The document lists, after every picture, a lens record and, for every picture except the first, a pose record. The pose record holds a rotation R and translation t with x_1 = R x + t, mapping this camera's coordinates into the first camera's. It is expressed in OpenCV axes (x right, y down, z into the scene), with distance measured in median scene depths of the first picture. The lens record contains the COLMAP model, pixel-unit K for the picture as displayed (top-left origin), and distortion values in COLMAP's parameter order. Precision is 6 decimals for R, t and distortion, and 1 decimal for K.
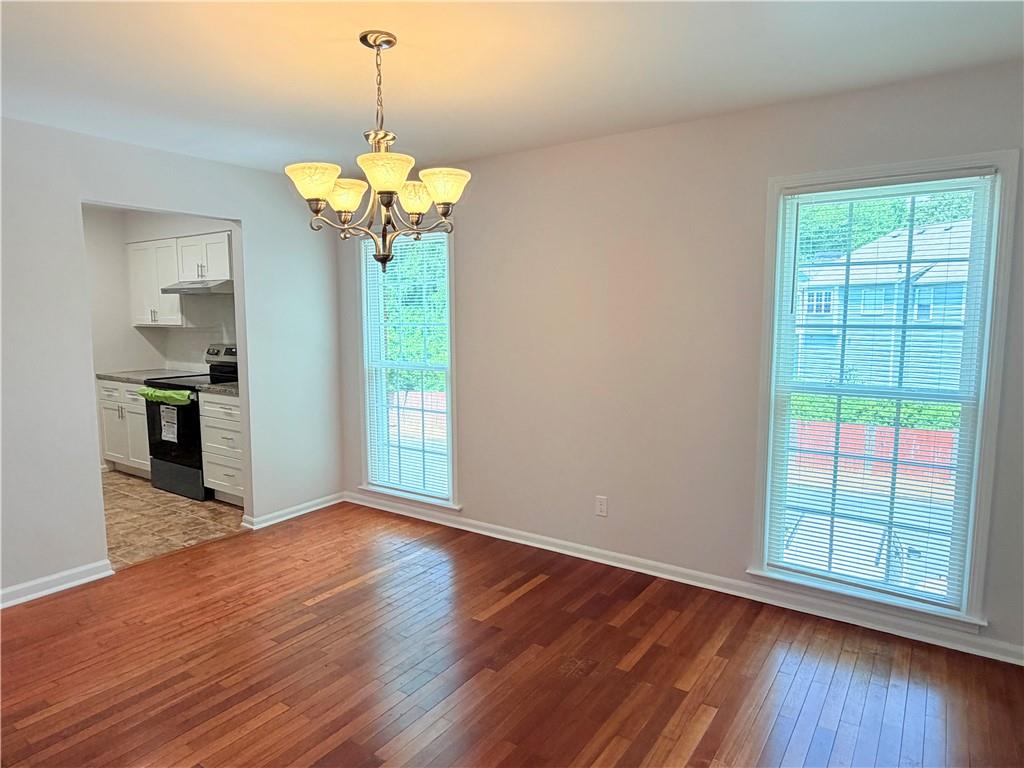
lens RADIAL K [[625.7, 0, 508.4], [0, 625.7, 387.1], [0, 0, 1]] dist [-0.006722, 0.005715]
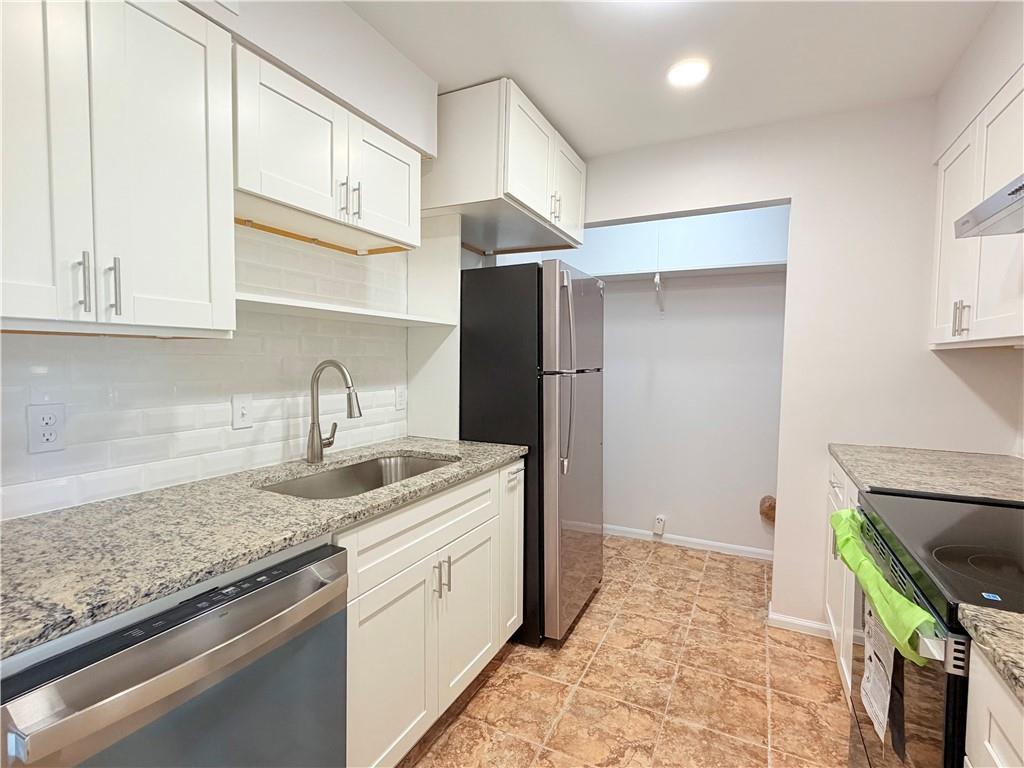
lens RADIAL K [[497.9, 0, 508.6], [0, 497.9, 384.1], [0, 0, 1]] dist [-0.001002, 0.000028]
pose [[0.141040, 0.054046, -0.988528, -0.313947], [-0.125431, 0.991438, 0.036309, -0.051906], [0.982026, 0.118871, 0.146612, 0.707866]]
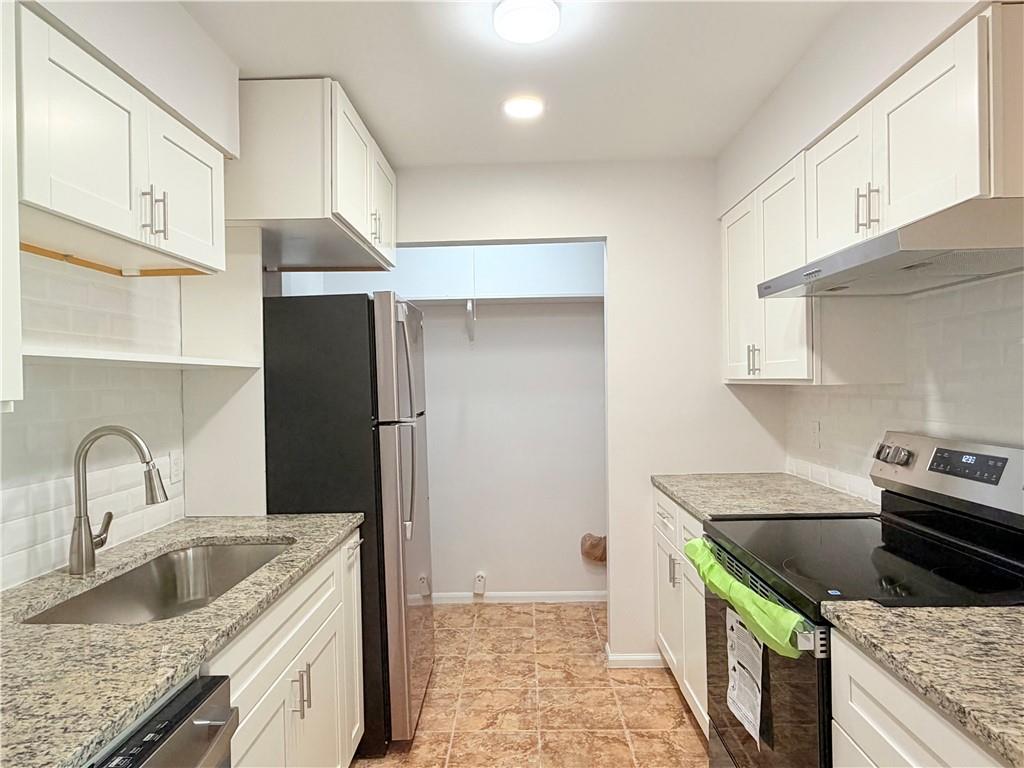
lens RADIAL K [[625.7, 0, 509.7], [0, 625.7, 386.6], [0, 0, 1]] dist [-0.006722, 0.005715]
pose [[0.553066, -0.001375, -0.833136, -0.303696], [-0.079374, 0.995363, -0.054334, -0.058415], [0.829348, 0.096180, 0.550393, 0.632884]]
